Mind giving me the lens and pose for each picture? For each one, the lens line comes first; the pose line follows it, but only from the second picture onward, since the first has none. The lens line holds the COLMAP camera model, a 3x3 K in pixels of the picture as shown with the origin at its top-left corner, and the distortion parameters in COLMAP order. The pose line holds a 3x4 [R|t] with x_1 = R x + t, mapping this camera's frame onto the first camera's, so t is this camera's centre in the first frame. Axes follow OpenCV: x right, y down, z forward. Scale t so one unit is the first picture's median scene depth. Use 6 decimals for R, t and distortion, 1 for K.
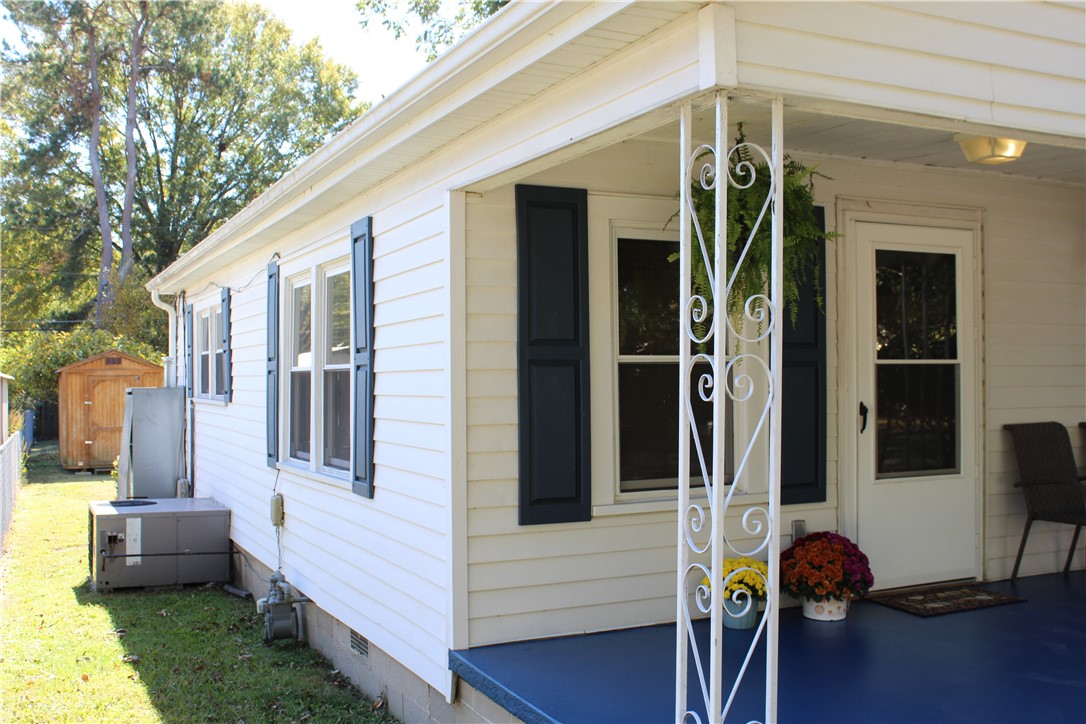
lens RADIAL K [[1092.3, 0, 543.0], [0, 1092.3, 362.0], [0, 0, 1]] dist [-0.007361, -0.009403]
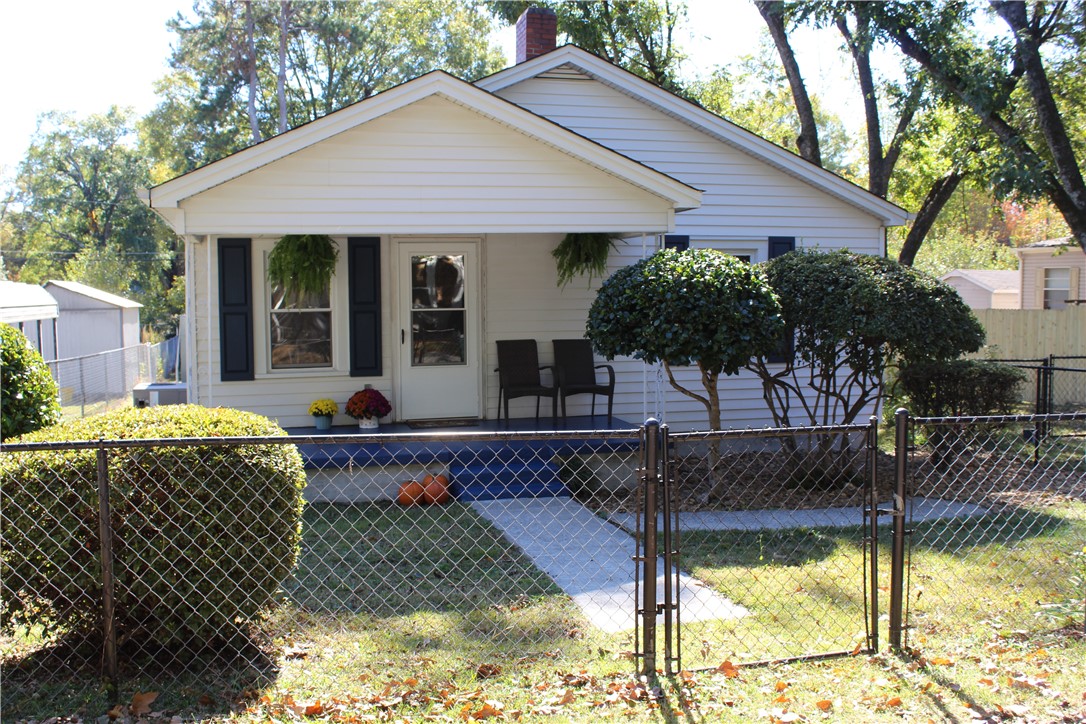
lens RADIAL K [[1092.3, 0, 543.0], [0, 1092.3, 362.0], [0, 0, 1]] dist [-0.007361, -0.009403]
pose [[0.984248, 0.012559, -0.176345, 0.864793], [0.000800, 0.997147, 0.075481, -0.054381], [0.176790, -0.074433, 0.981430, -0.944436]]
